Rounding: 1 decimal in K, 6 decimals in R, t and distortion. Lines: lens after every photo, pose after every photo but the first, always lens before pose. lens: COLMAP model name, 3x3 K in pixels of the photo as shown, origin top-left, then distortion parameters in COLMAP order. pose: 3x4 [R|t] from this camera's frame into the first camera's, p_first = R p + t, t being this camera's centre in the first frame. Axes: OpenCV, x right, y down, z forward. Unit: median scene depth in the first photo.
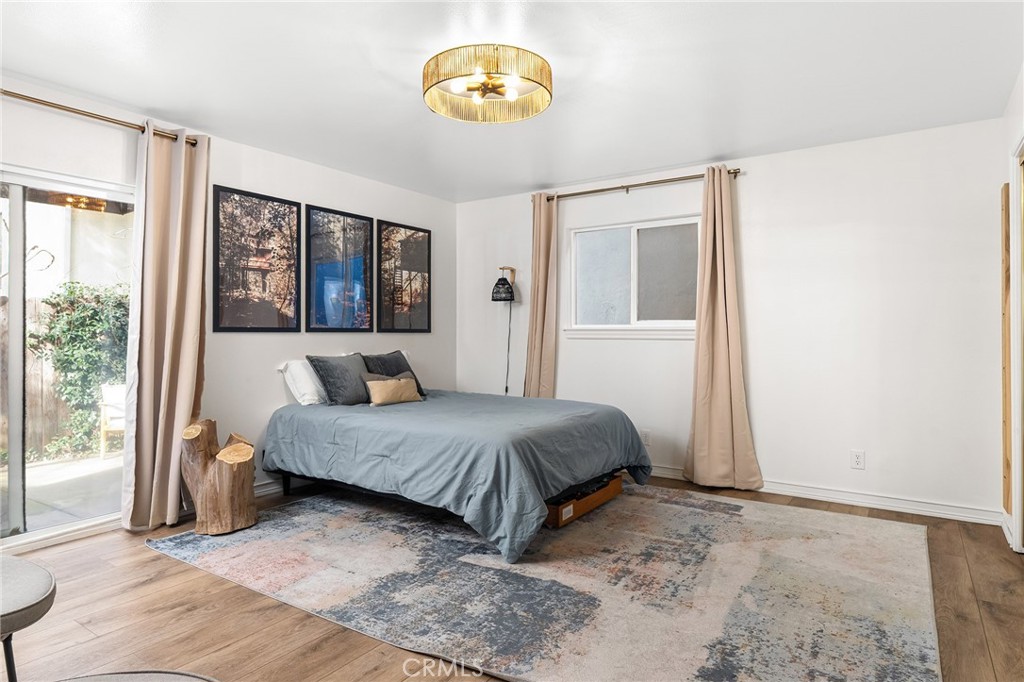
lens RADIAL K [[582.8, 0, 507.5], [0, 582.8, 334.6], [0, 0, 1]] dist [-0.002343, -0.000734]
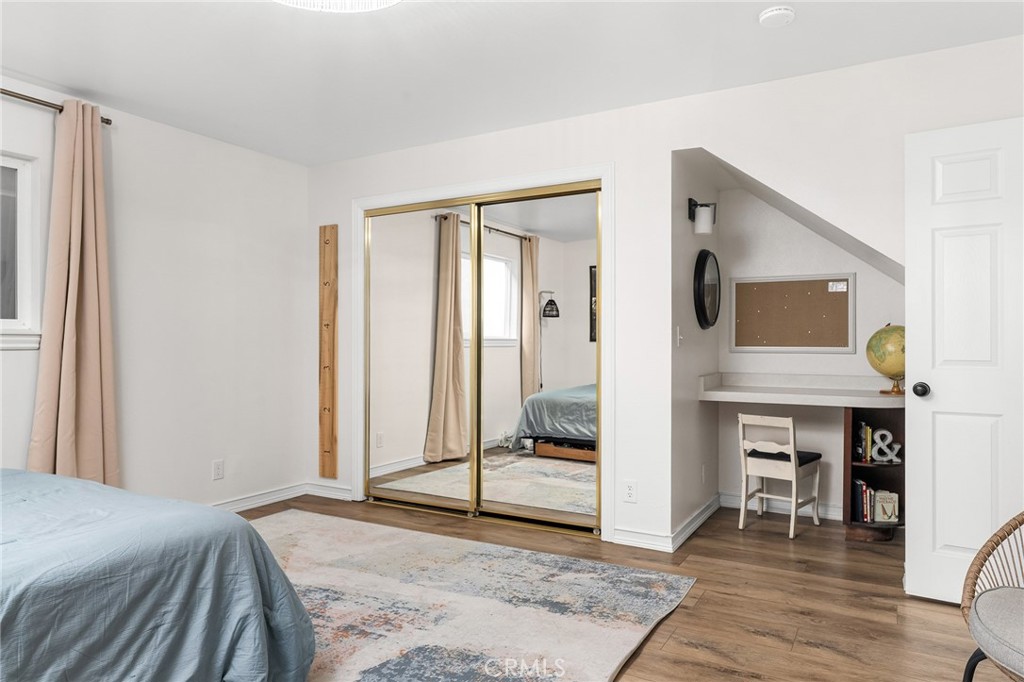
lens RADIAL K [[652.7, 0, 510.7], [0, 652.7, 341.6], [0, 0, 1]] dist [0.000939, 0.000200]
pose [[-0.081670, -0.000952, 0.996659, -0.800036], [-0.004372, 0.999990, 0.000597, -0.003954], [-0.996650, -0.004308, -0.081673, 0.912637]]
